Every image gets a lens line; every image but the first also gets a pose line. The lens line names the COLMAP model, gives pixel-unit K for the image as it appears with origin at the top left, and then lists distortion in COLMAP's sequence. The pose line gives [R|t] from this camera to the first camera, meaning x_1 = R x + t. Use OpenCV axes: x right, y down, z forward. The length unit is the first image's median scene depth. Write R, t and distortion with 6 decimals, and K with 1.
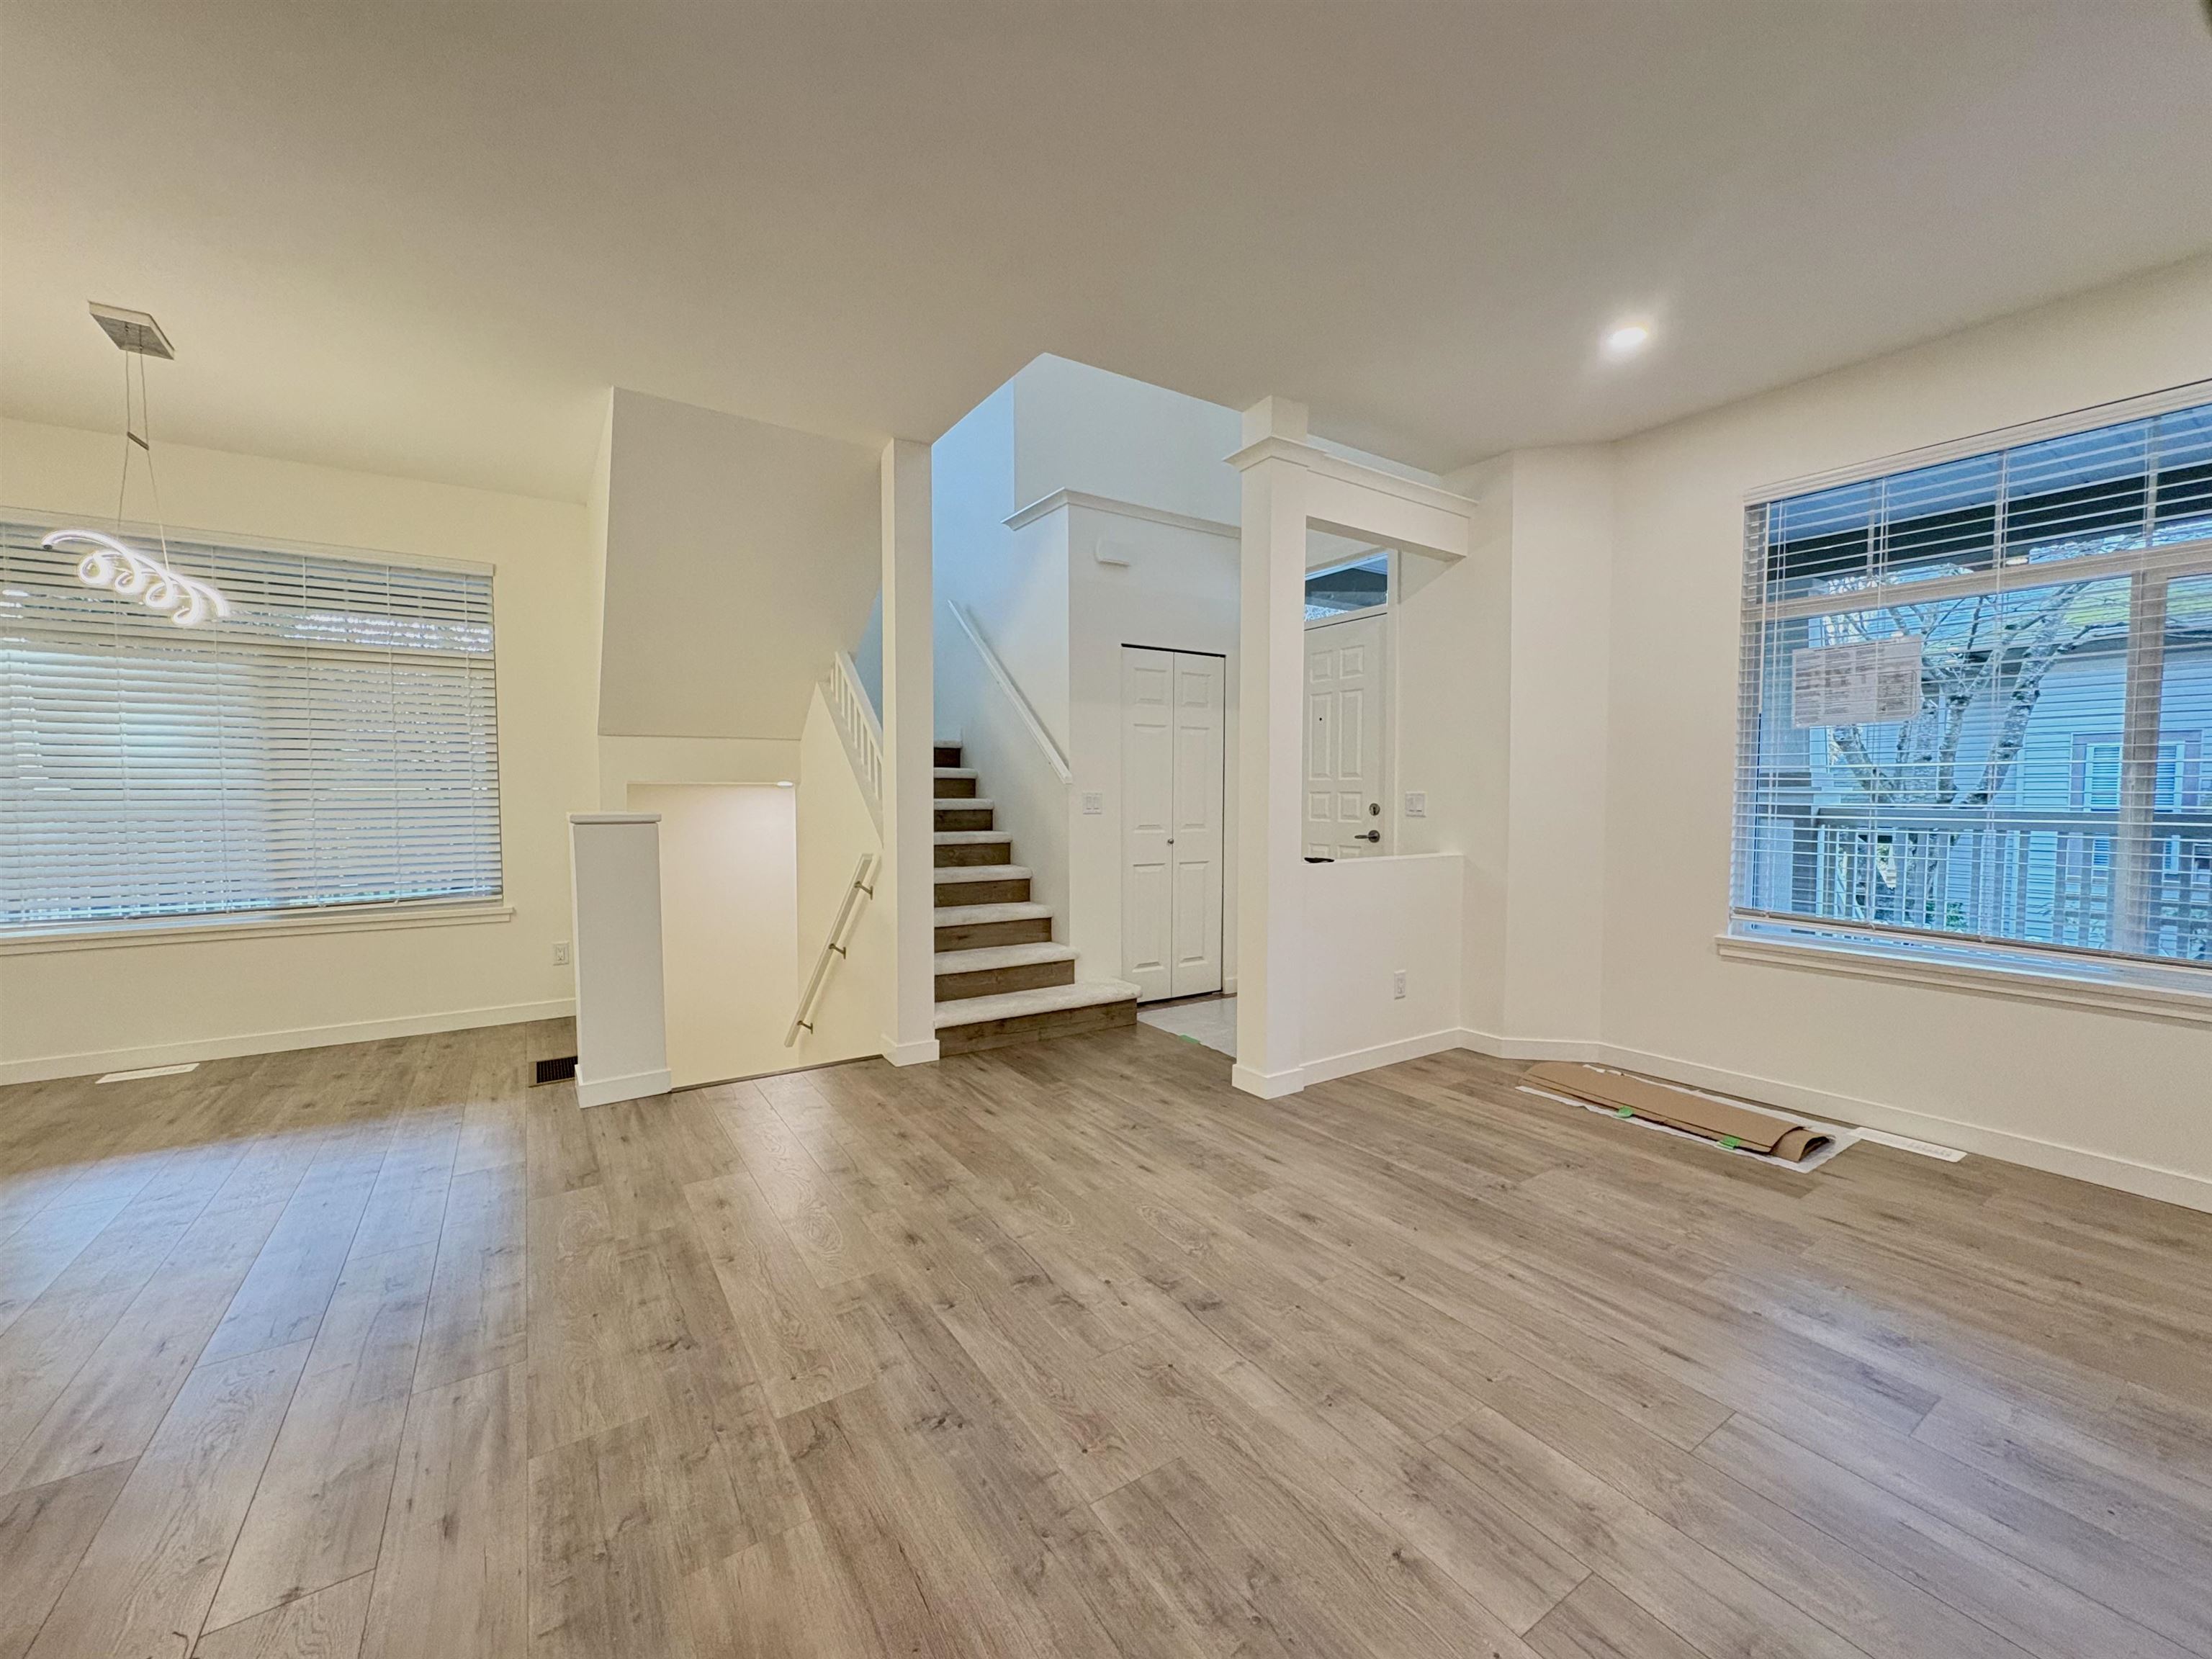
lens RADIAL K [[879.4, 0, 1108.4], [0, 879.4, 830.4], [0, 0, 1]] dist [-0.001360, 0.000544]
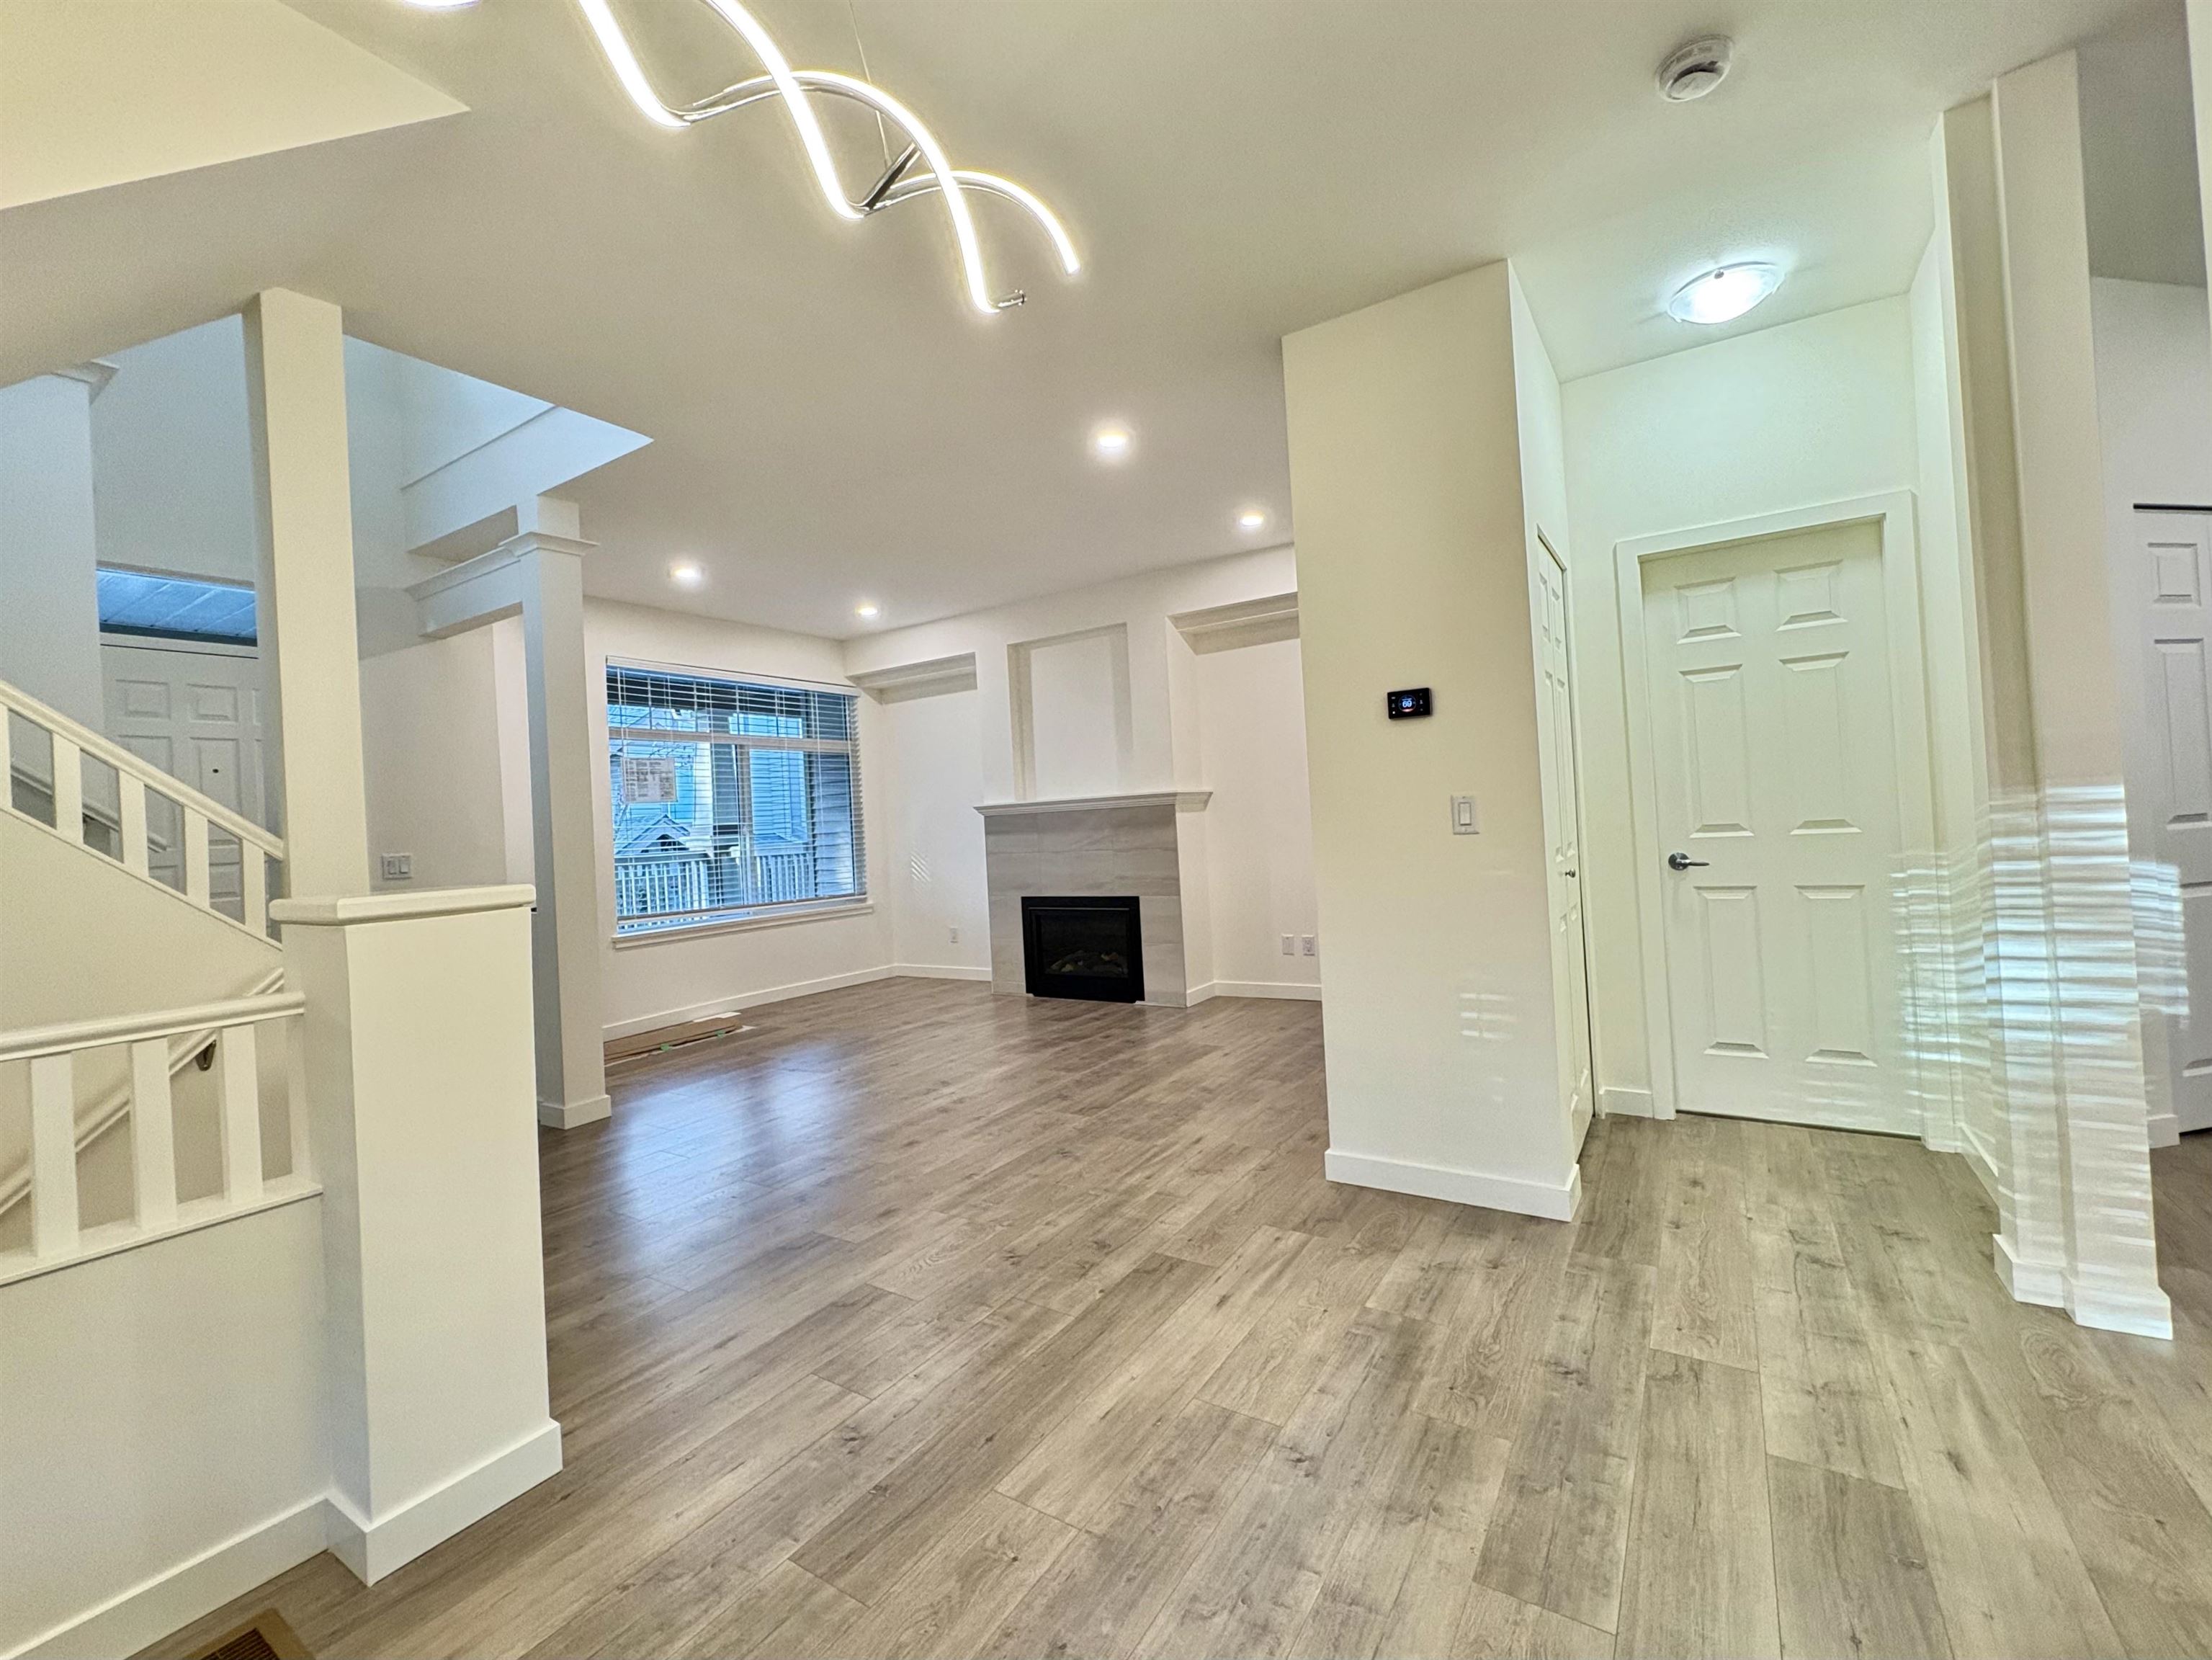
lens RADIAL K [[934.1, 0, 1113.5], [0, 934.1, 809.3], [0, 0, 1]] dist [-0.001582, -0.000086]
pose [[-0.404449, 0.030546, 0.914050, -1.555204], [0.093790, 0.995558, 0.008230, -0.045218], [-0.909739, 0.089057, -0.405518, 1.133100]]
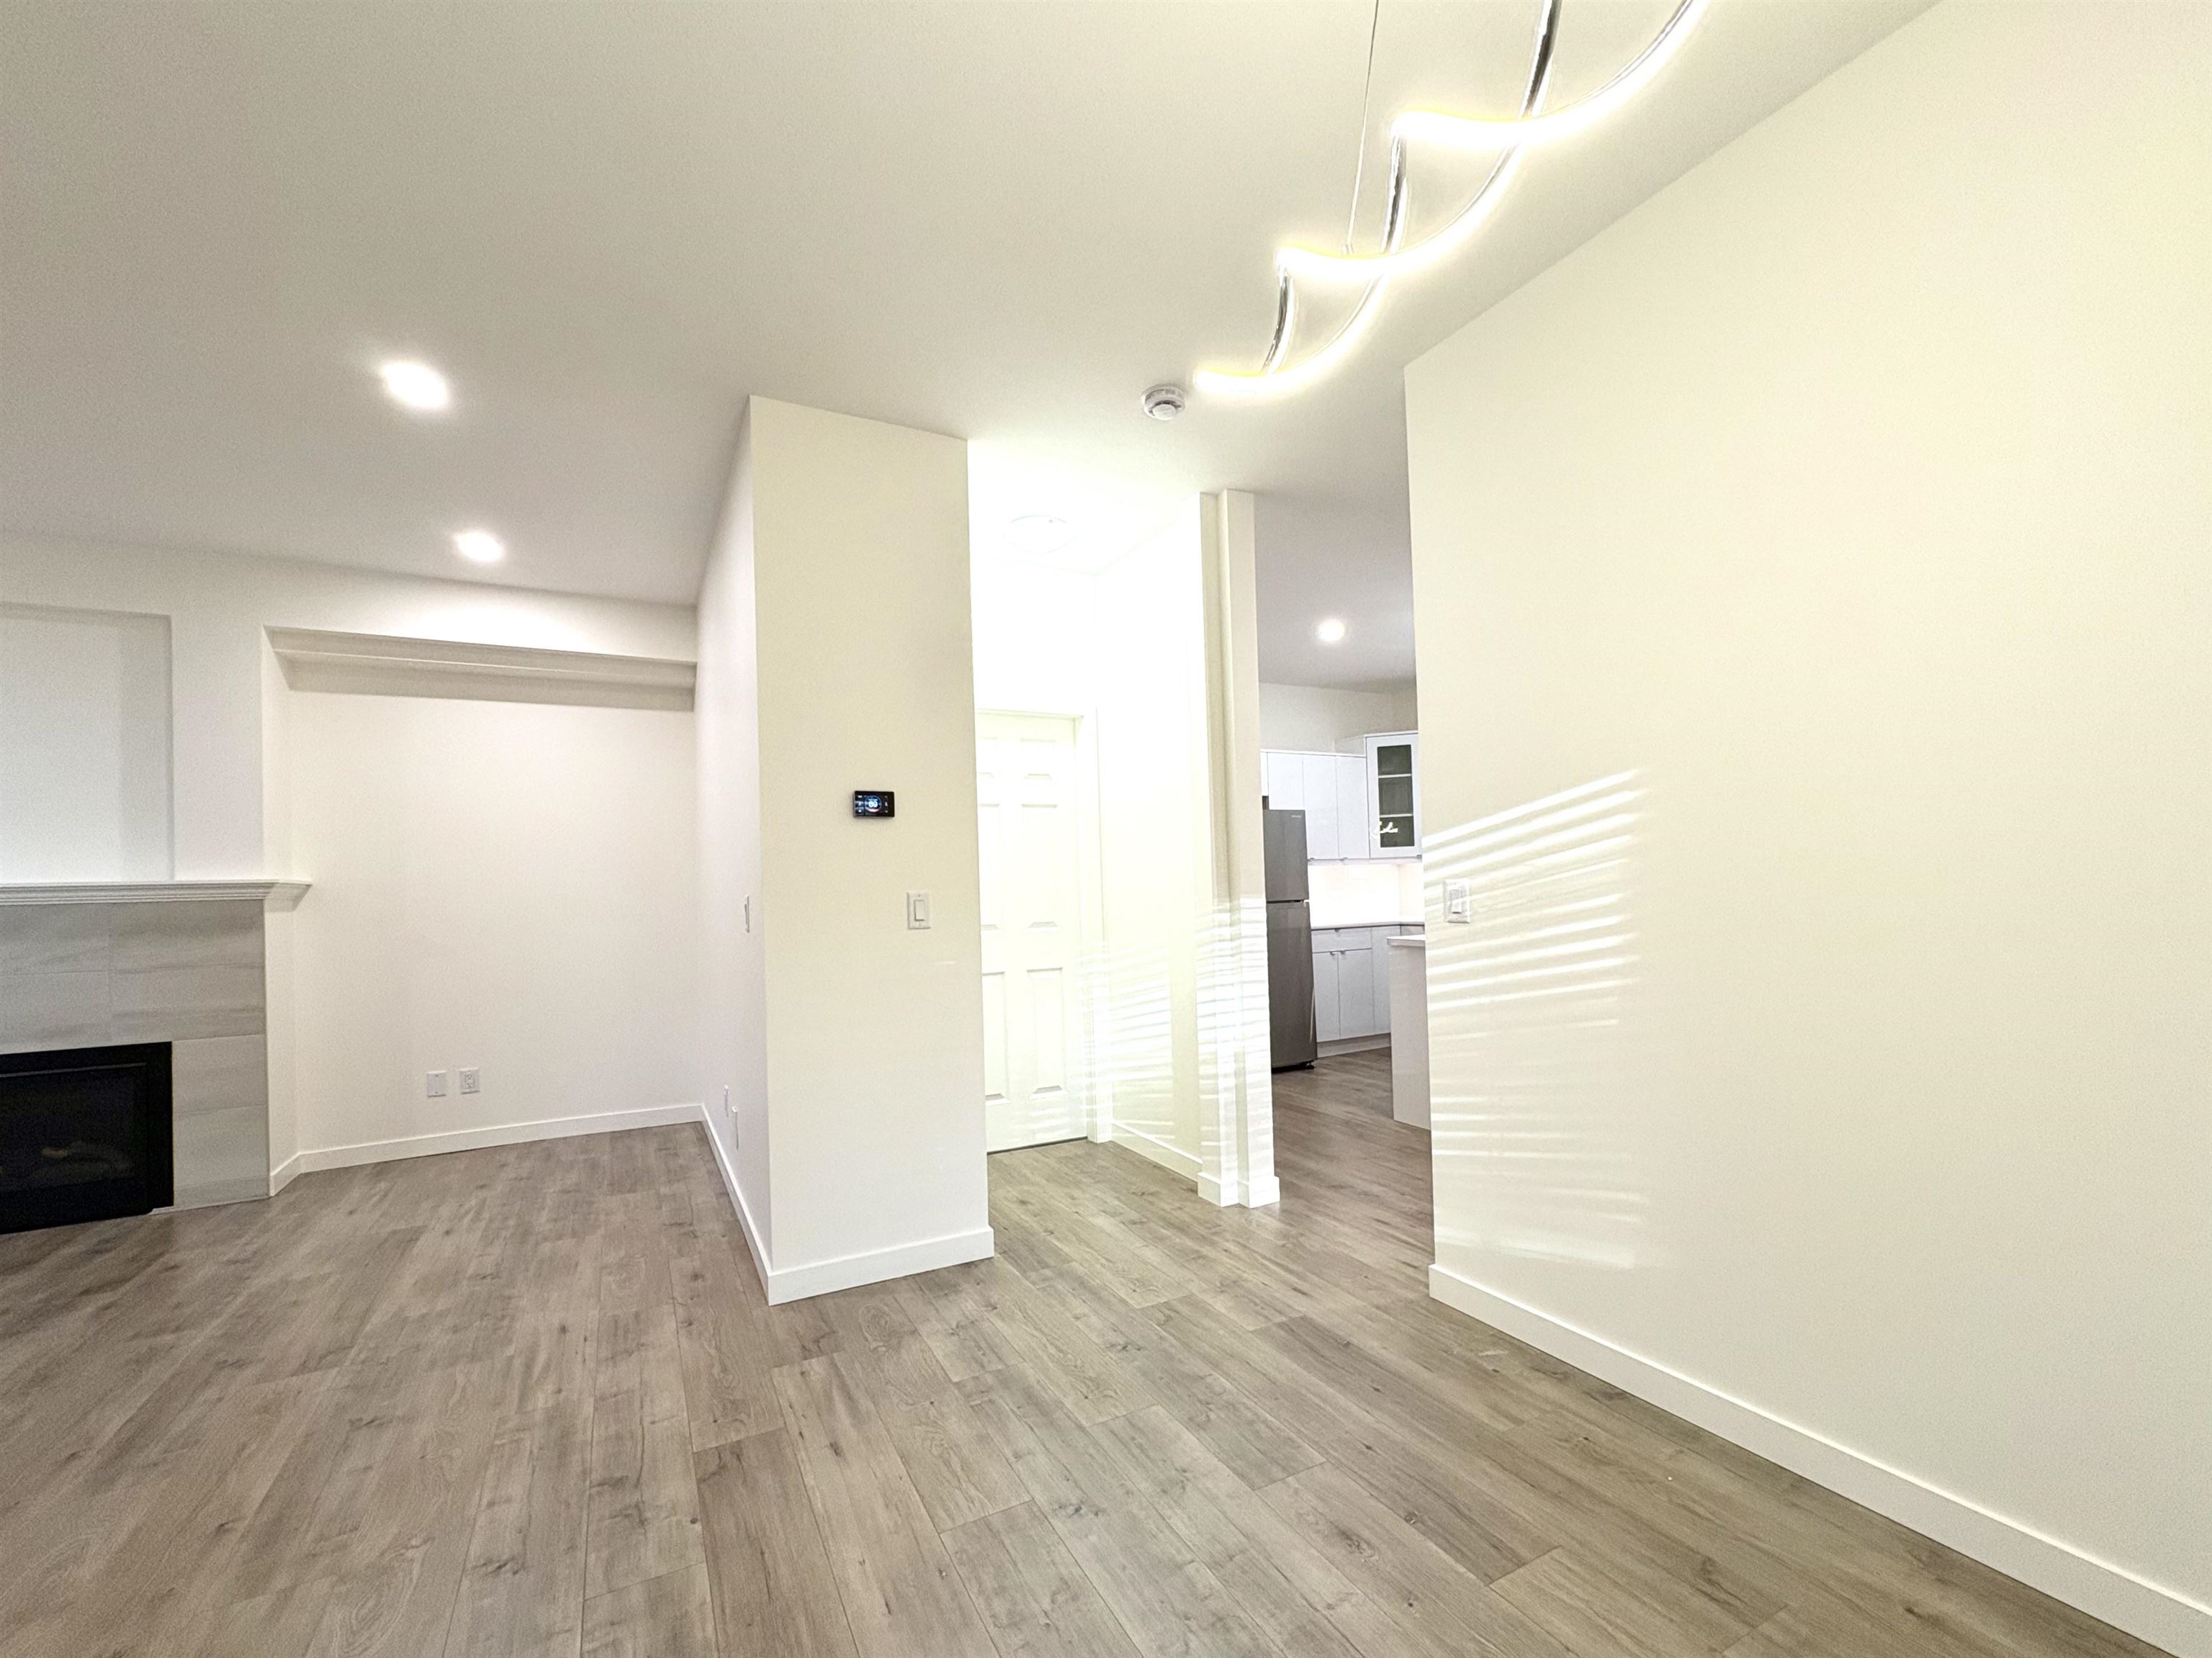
lens RADIAL K [[916.5, 0, 1109.8], [0, 916.5, 878.5], [0, 0, 1]] dist [-0.001155, 0.000228]
pose [[-0.994964, 0.029563, 0.095770, -1.098544], [0.032678, 0.998981, 0.031120, -0.061321], [-0.094752, 0.034093, -0.994917, 1.447446]]
